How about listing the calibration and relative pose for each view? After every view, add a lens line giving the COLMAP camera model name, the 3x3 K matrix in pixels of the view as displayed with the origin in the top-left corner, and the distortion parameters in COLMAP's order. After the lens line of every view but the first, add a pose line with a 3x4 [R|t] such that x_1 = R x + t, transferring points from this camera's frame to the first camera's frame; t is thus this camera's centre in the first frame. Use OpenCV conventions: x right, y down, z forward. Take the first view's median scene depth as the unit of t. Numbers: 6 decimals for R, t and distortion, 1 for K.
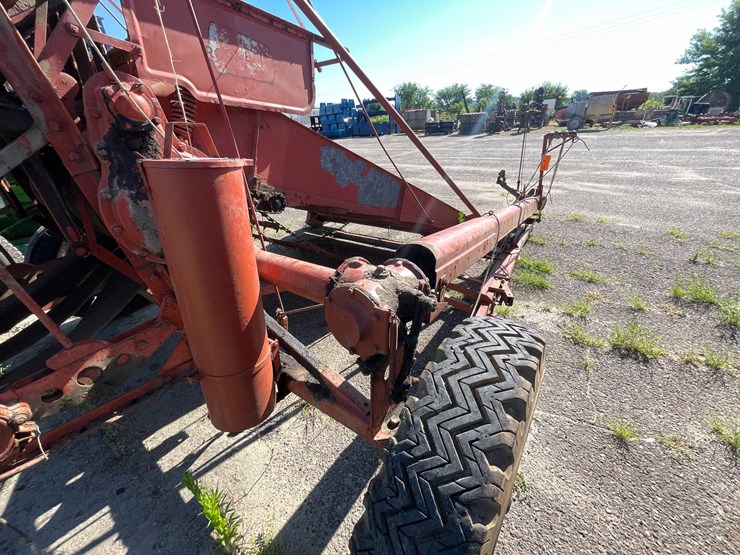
lens RADIAL K [[299.4, 0, 369.4], [0, 299.4, 276.1], [0, 0, 1]] dist [-0.002241, 0.000100]
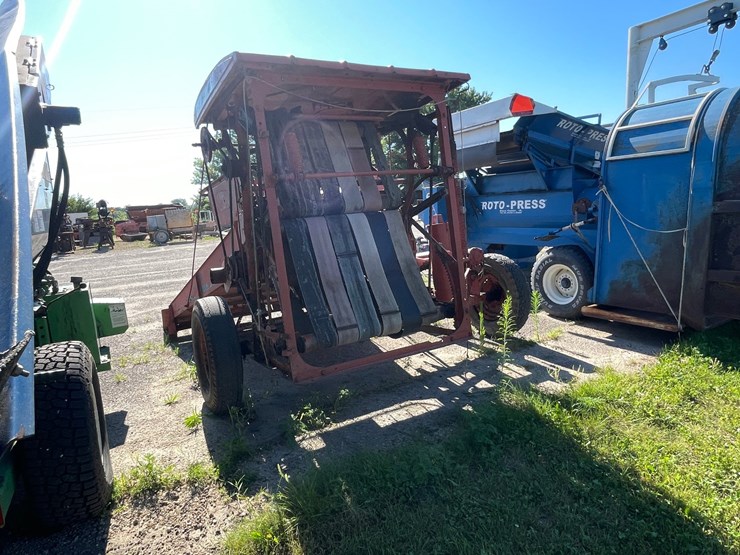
lens RADIAL K [[461.8, 0, 370.3], [0, 461.8, 278.3], [0, 0, 1]] dist [-0.003309, 0.001301]
pose [[0.420603, -0.118044, 0.899533, -3.144085], [0.455131, 0.885163, -0.096652, 0.179532], [-0.784824, 0.450057, 0.426028, -0.215111]]
